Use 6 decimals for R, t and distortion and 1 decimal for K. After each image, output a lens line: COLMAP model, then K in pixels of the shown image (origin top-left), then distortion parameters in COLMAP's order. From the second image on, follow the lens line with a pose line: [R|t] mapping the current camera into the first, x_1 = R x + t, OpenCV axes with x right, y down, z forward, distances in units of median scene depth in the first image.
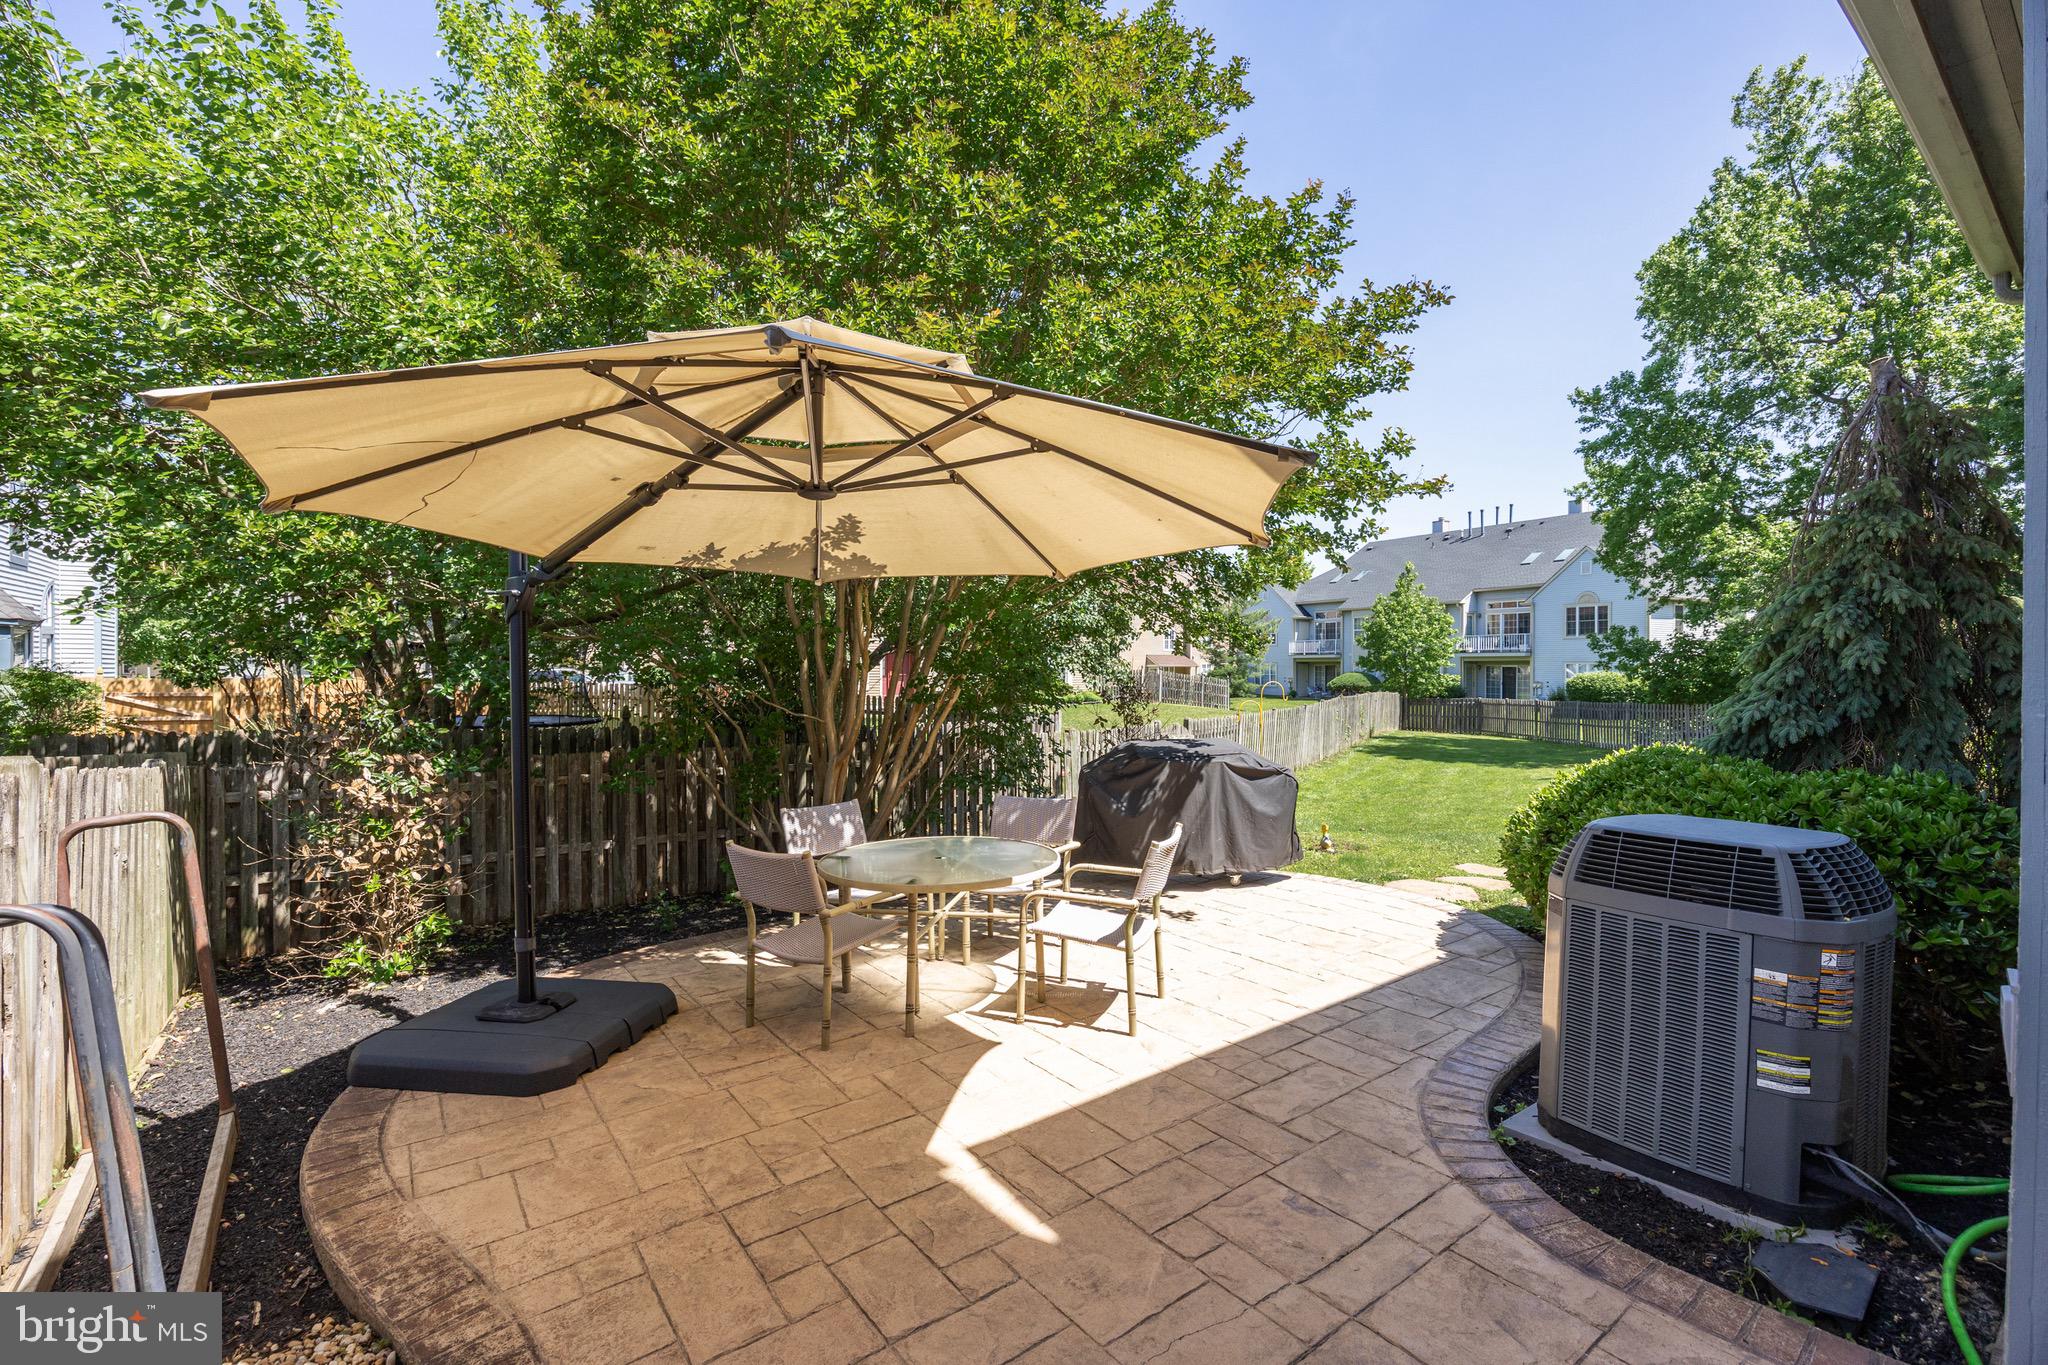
lens RADIAL K [[921.9, 0, 1024.0], [0, 921.9, 682.5], [0, 0, 1]] dist [-0.007854, 0.000293]
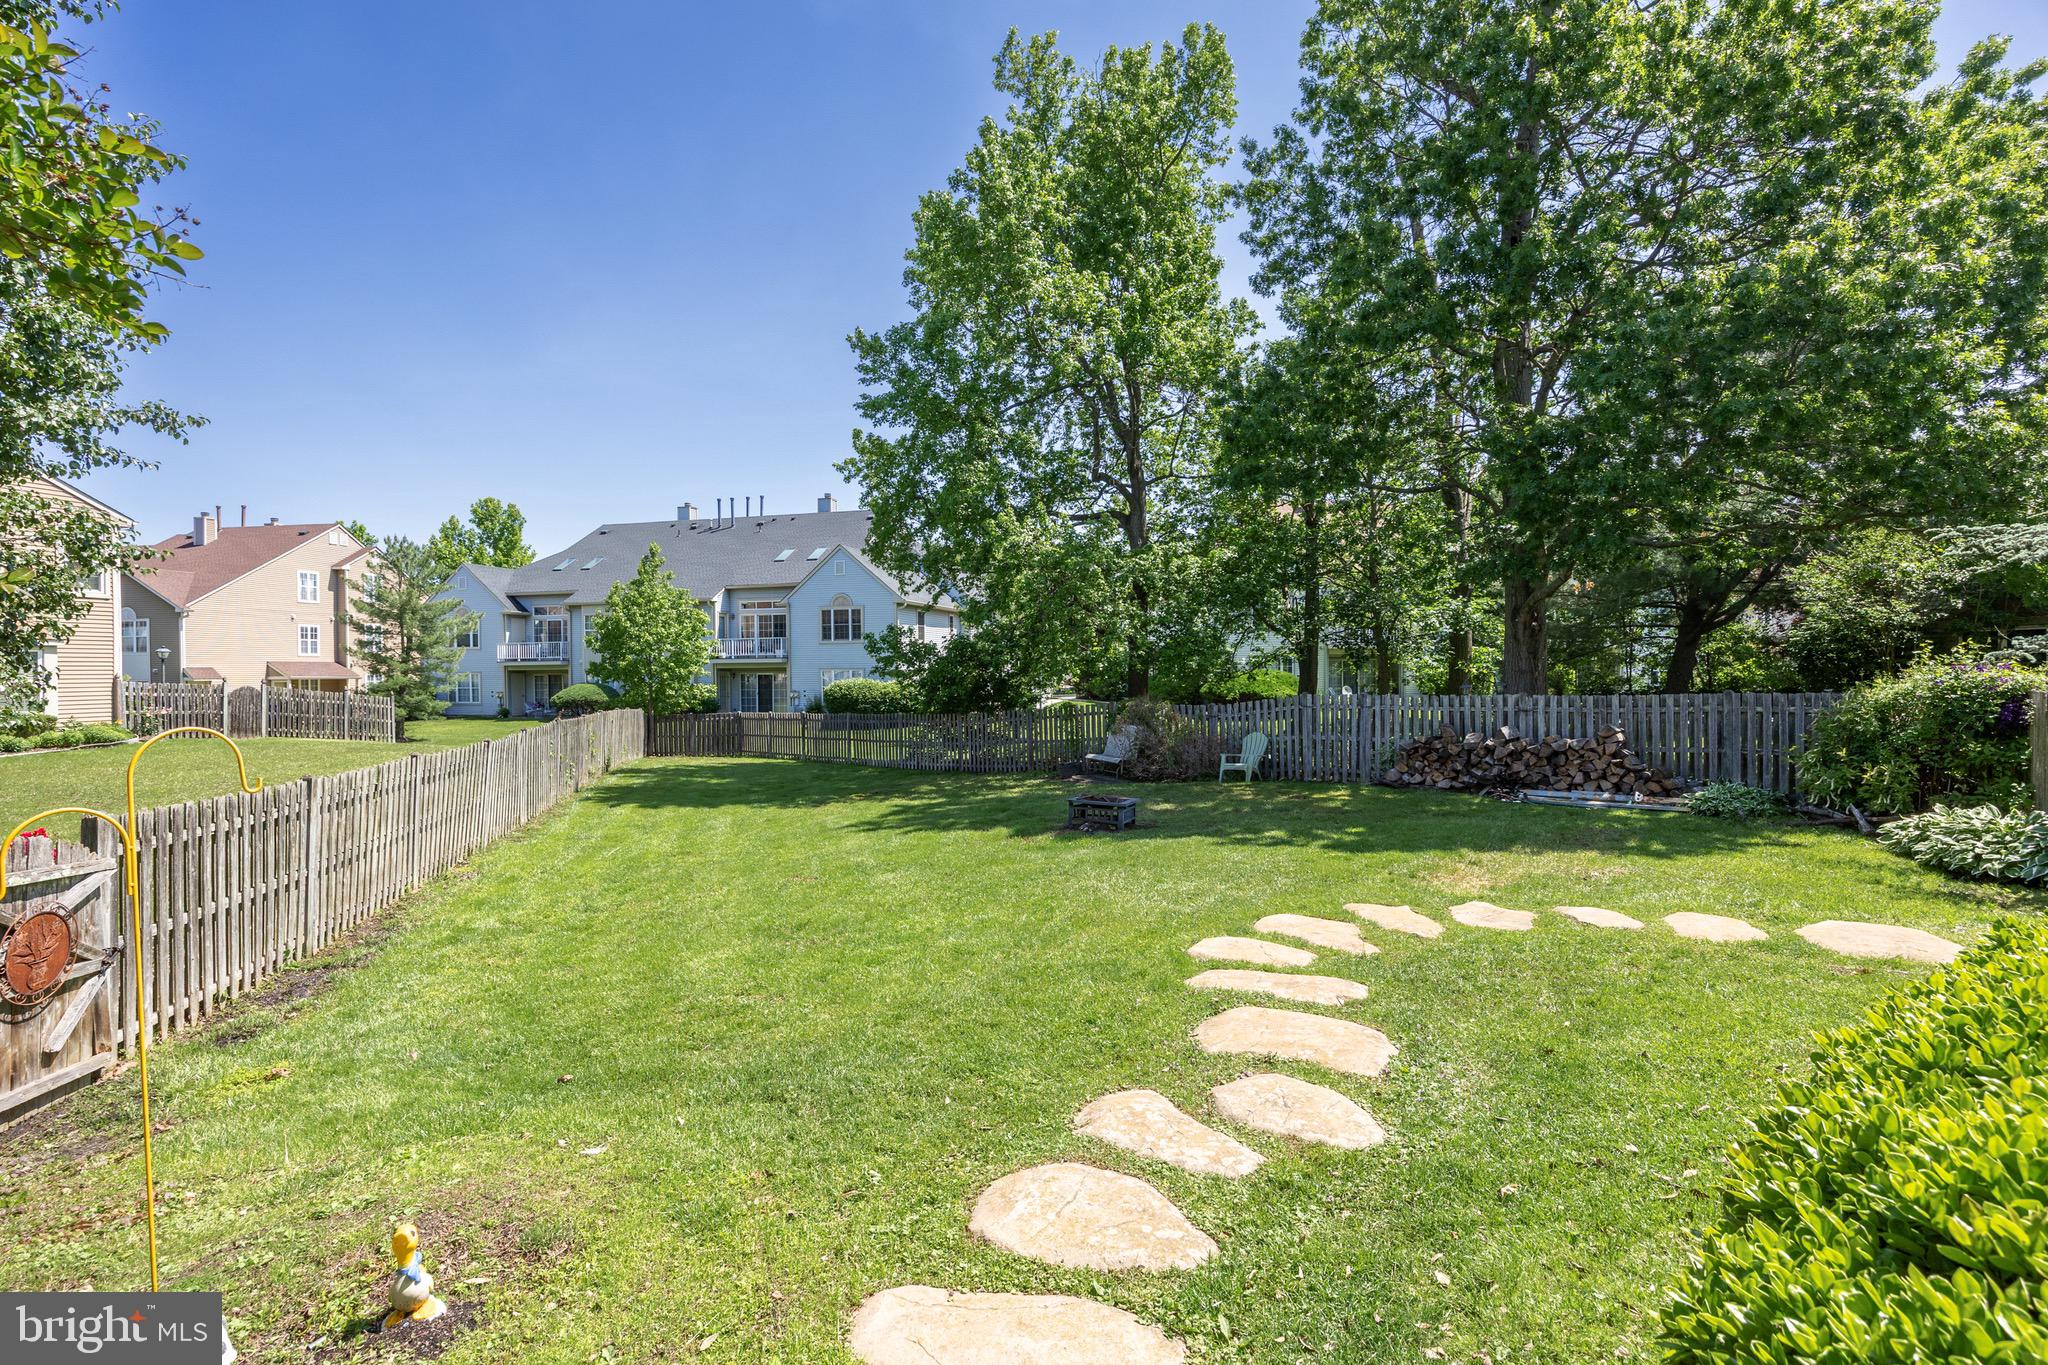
lens RADIAL K [[961.0, 0, 1014.4], [0, 961.0, 677.6], [0, 0, 1]] dist [-0.016331, 0.000083]
pose [[0.726550, -0.010178, 0.687038, 0.077893], [0.021314, 0.999743, -0.007730, -0.002416], [-0.686783, 0.020260, 0.726580, 0.192253]]
